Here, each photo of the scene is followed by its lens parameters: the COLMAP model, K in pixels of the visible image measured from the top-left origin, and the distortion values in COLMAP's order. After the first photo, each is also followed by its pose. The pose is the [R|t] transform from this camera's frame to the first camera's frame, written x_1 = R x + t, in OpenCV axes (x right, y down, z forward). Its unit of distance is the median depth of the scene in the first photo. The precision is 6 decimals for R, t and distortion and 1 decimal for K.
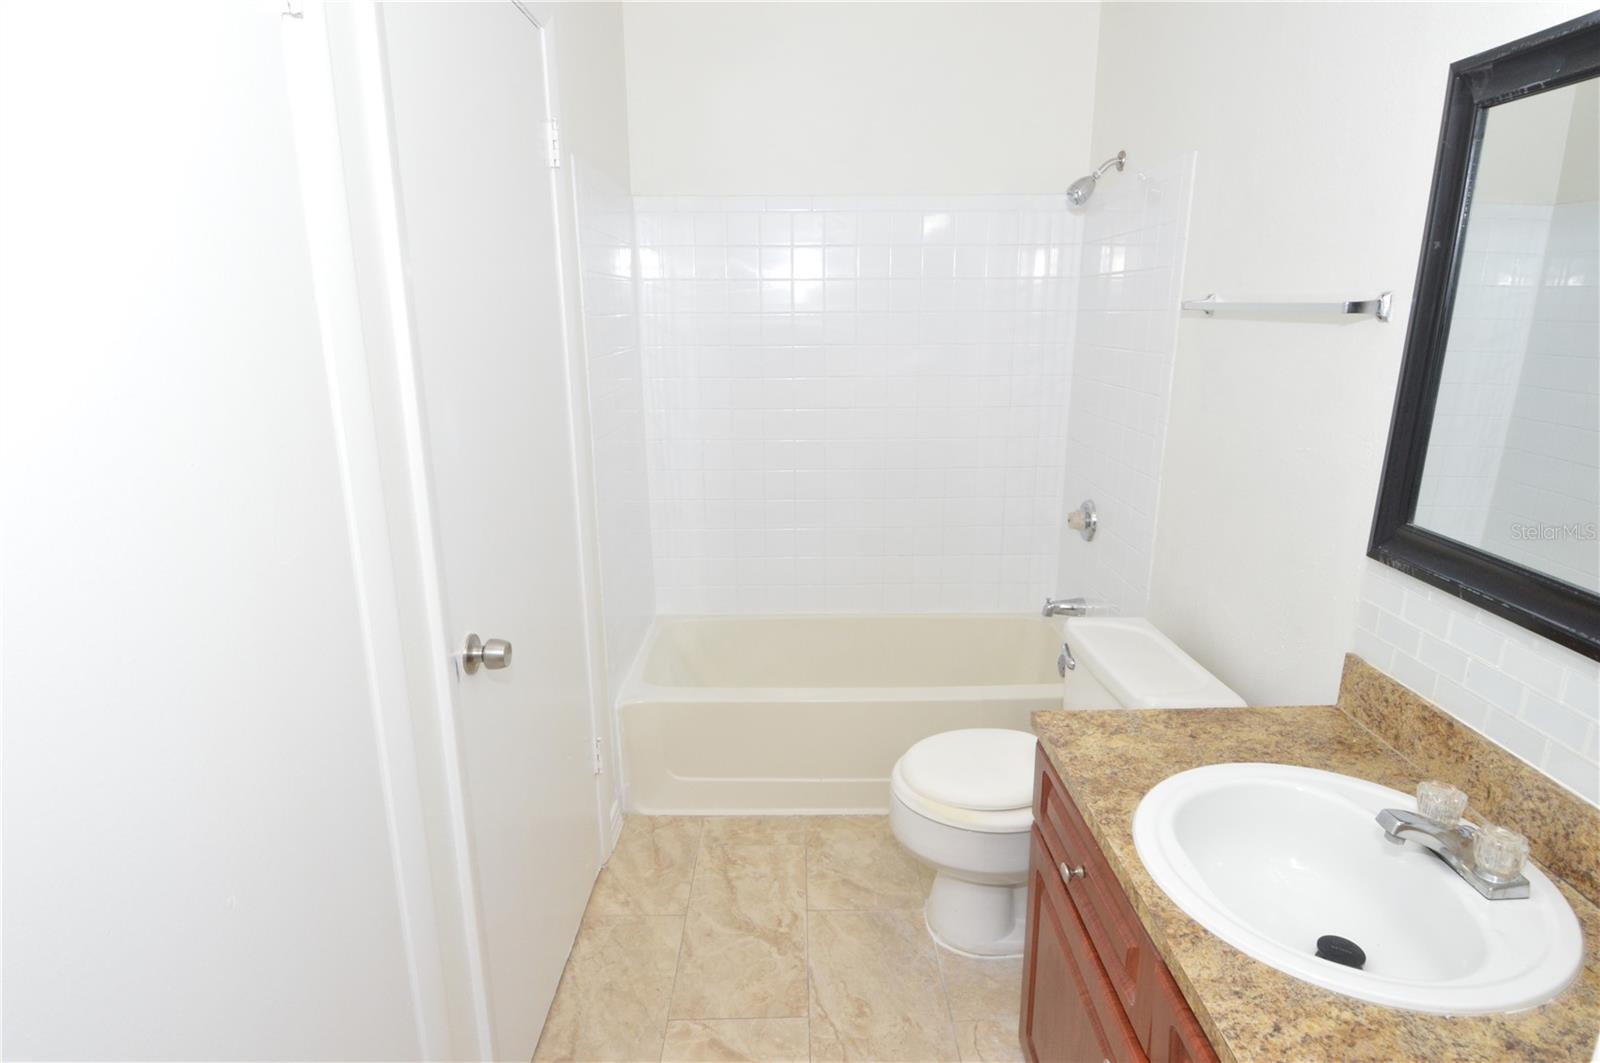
lens RADIAL K [[850.8, 0, 804.6], [0, 850.8, 525.0], [0, 0, 1]] dist [0.016458, -0.026766]
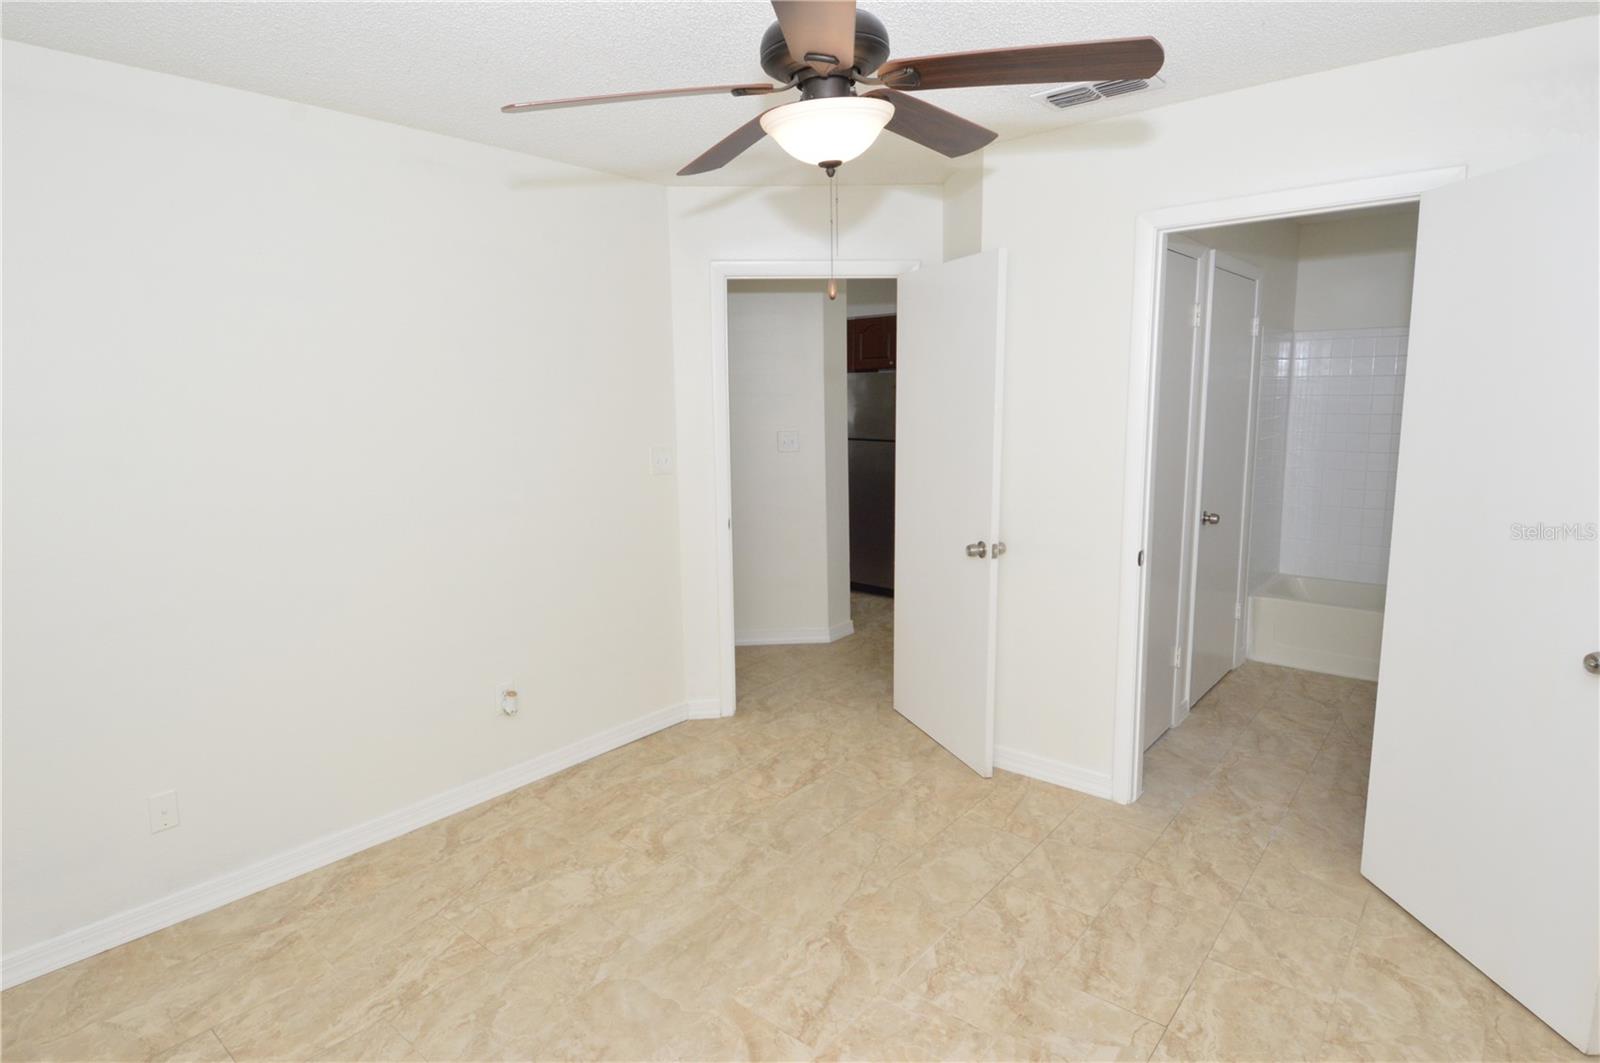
lens RADIAL K [[850.8, 0, 804.6], [0, 850.8, 525.0], [0, 0, 1]] dist [0.016458, -0.026766]
pose [[0.759733, 0.091370, -0.643783, 0.330583], [-0.147005, 0.988579, -0.033175, 0.360533], [0.633400, 0.119844, 0.764488, -1.555345]]
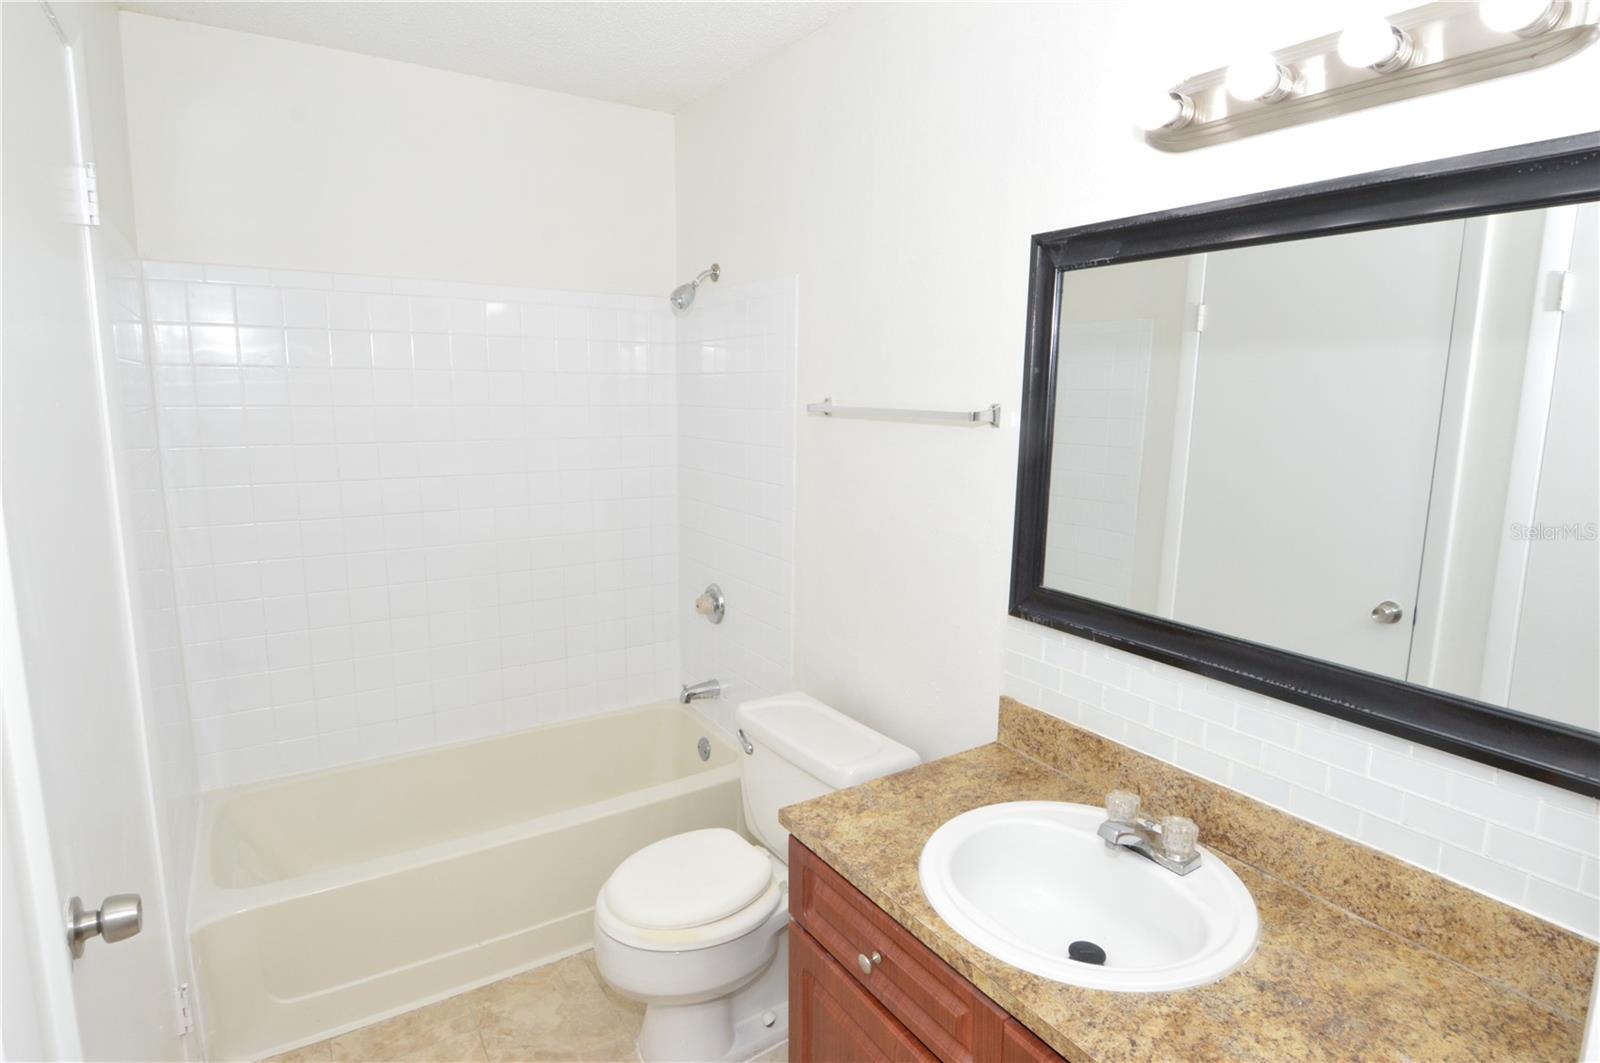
lens RADIAL K [[850.8, 0, 804.6], [0, 850.8, 525.0], [0, 0, 1]] dist [0.016458, -0.026766]
pose [[0.845025, -0.071123, 0.529976, -0.183350], [0.118619, 0.991354, -0.056092, -0.046018], [-0.521405, 0.110264, 0.846155, 0.079138]]
